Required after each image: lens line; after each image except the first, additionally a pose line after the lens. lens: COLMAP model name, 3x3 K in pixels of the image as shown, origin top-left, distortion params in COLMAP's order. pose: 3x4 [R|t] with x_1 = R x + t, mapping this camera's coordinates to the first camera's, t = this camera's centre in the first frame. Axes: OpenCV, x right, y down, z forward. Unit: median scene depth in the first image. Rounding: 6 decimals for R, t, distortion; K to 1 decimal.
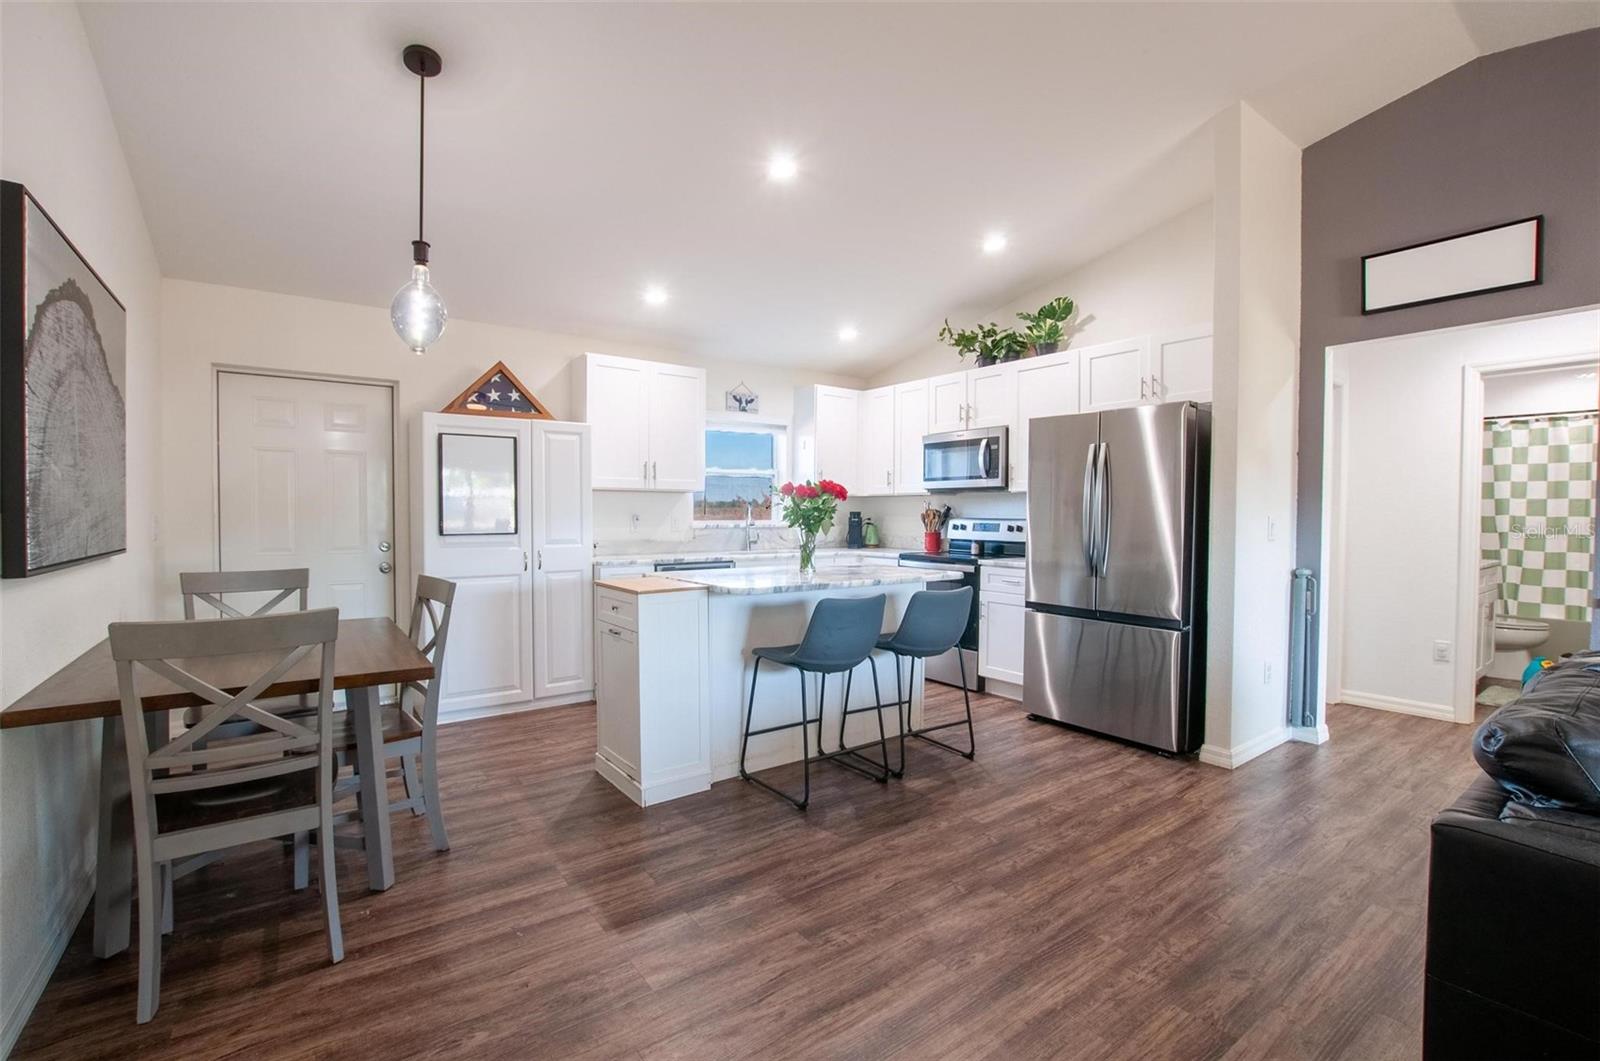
lens RADIAL K [[712.6, 0, 794.6], [0, 712.6, 528.2], [0, 0, 1]] dist [-0.026241, 0.000879]
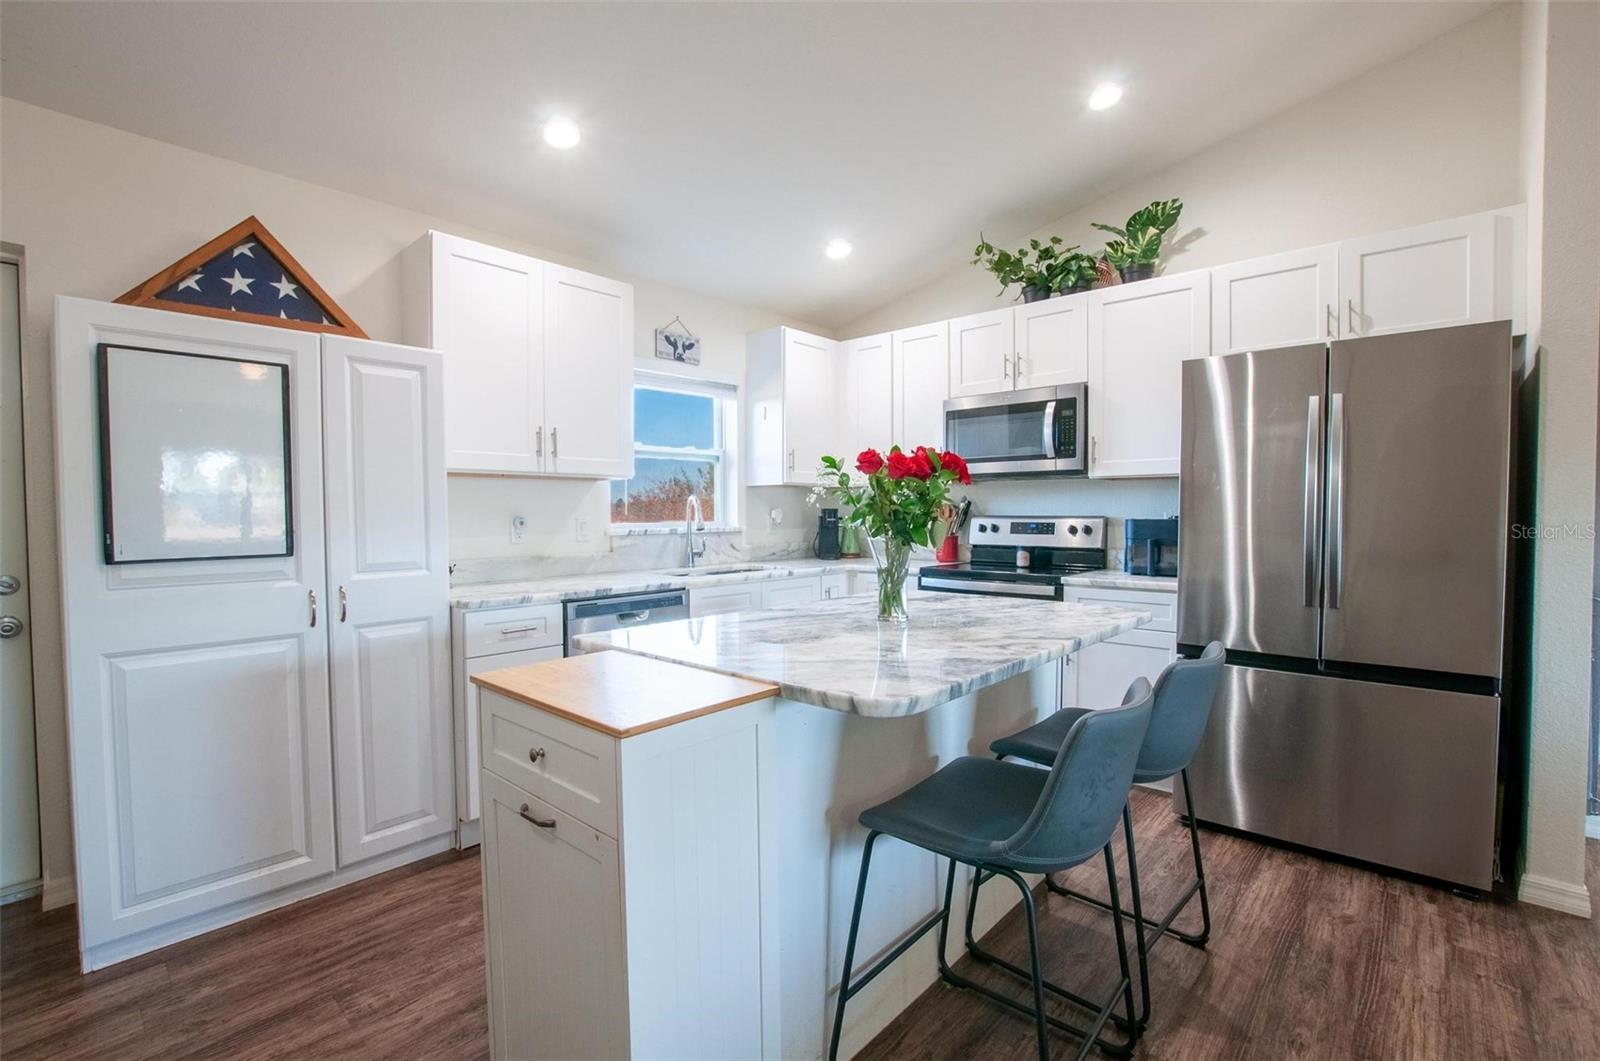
lens RADIAL K [[712.6, 0, 796.2], [0, 712.6, 533.3], [0, 0, 1]] dist [-0.026241, 0.000879]
pose [[0.979326, -0.015002, 0.201731, -0.136649], [0.013430, 0.999868, 0.009159, -0.007548], [-0.201842, -0.006260, 0.979398, 0.426716]]
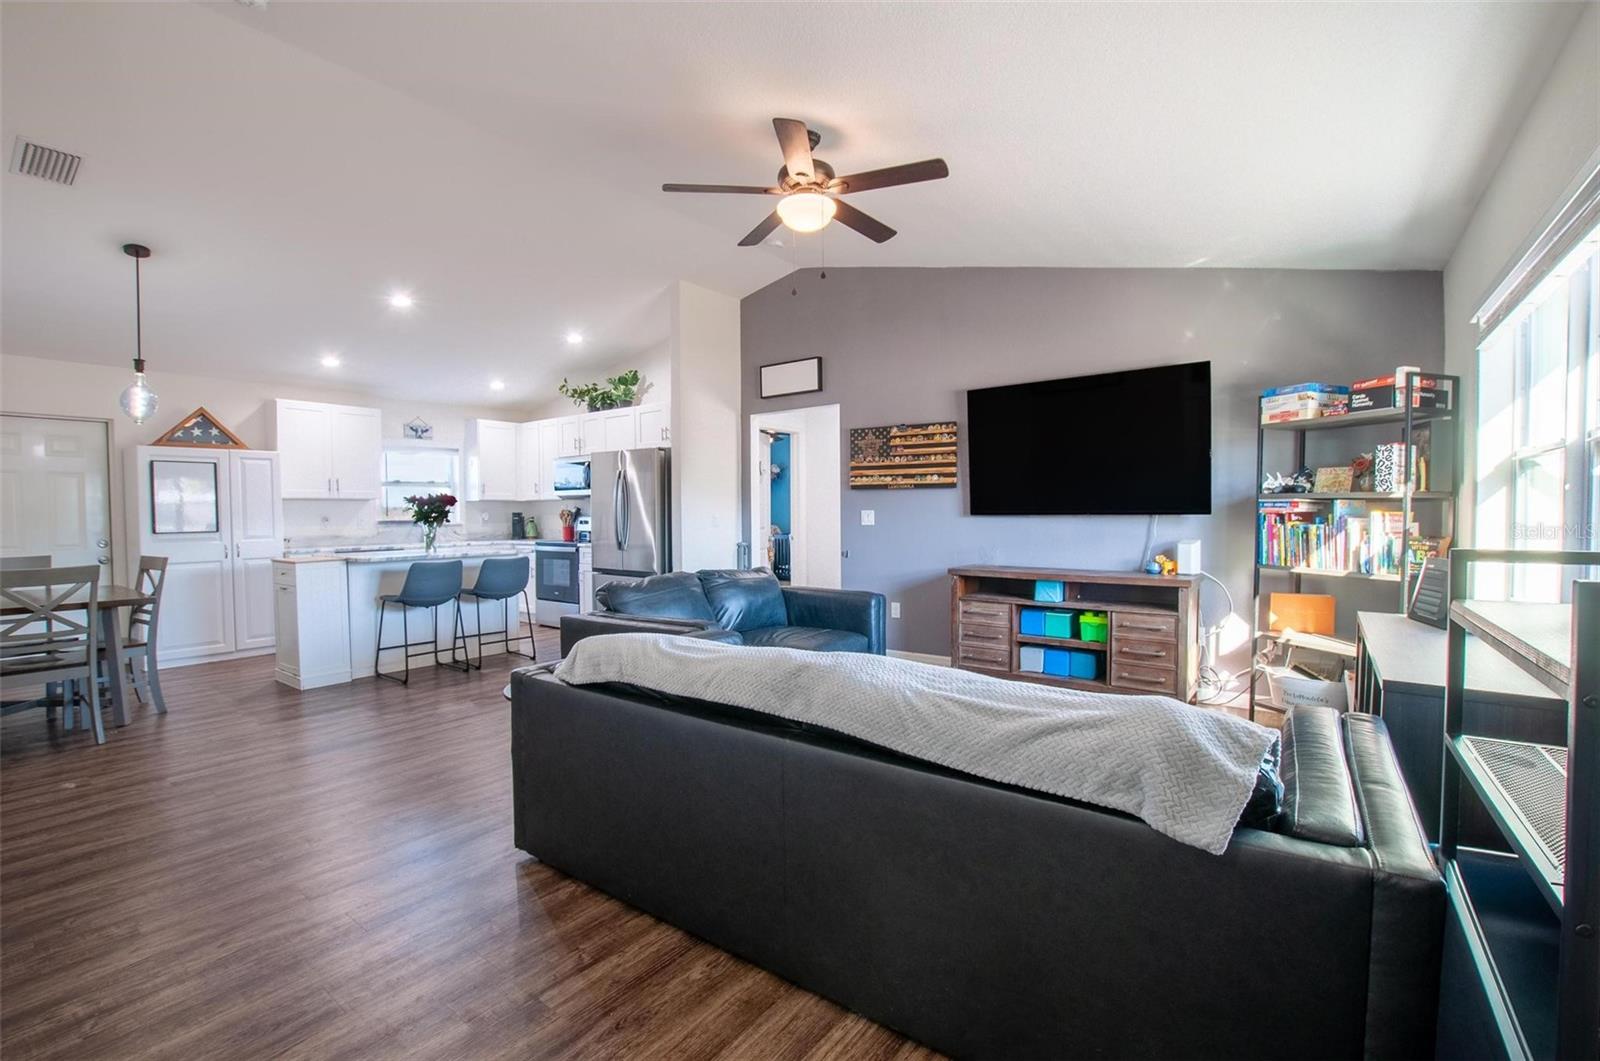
lens RADIAL K [[712.6, 0, 797.0], [0, 712.6, 529.6], [0, 0, 1]] dist [-0.026241, 0.000879]
pose [[0.957852, -0.020039, 0.286564, 0.299343], [0.019194, 0.999799, 0.005759, 0.016857], [-0.286622, -0.000016, 0.958044, -0.633855]]
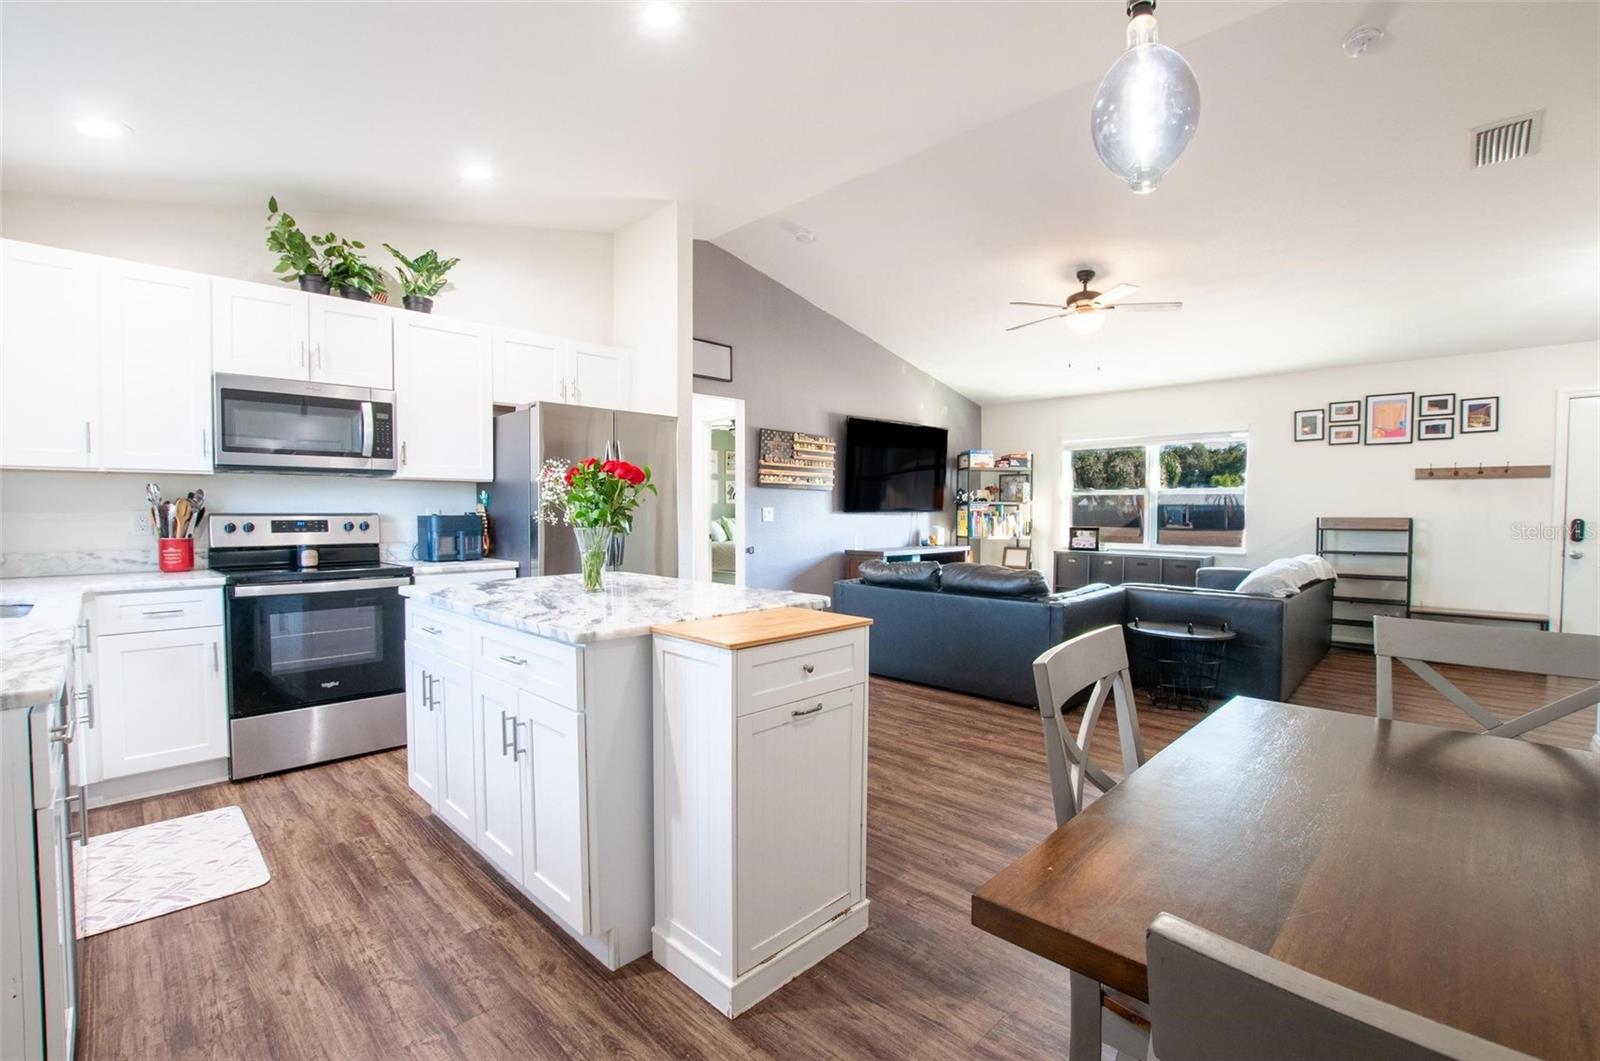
lens RADIAL K [[712.6, 0, 797.9], [0, 712.6, 528.7], [0, 0, 1]] dist [-0.026241, 0.000879]
pose [[-0.168150, -0.033649, 0.985187, -0.594904], [0.019013, 0.999121, 0.037370, -0.018766], [-0.985578, 0.025015, -0.167363, 0.795972]]
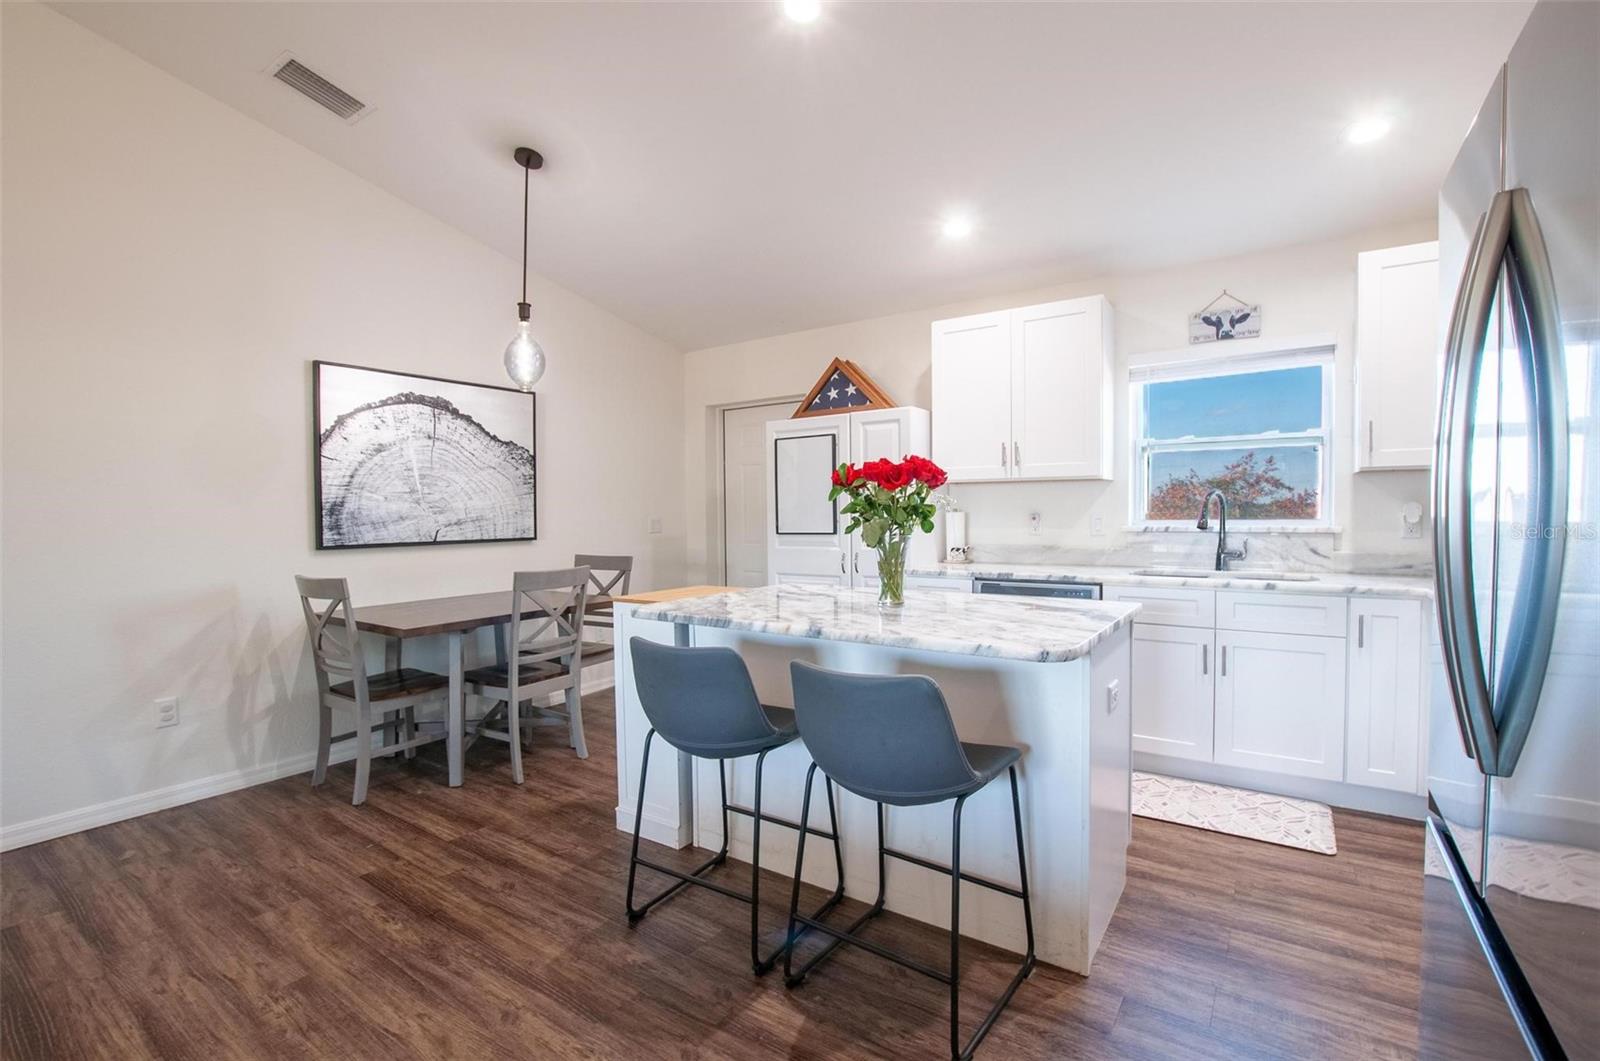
lens RADIAL K [[712.6, 0, 791.3], [0, 712.6, 527.4], [0, 0, 1]] dist [-0.026241, 0.000879]
pose [[0.329283, 0.013433, -0.944136, 0.499313], [-0.009566, 0.999895, 0.010890, -0.010564], [0.944183, 0.005446, 0.329377, 0.613960]]
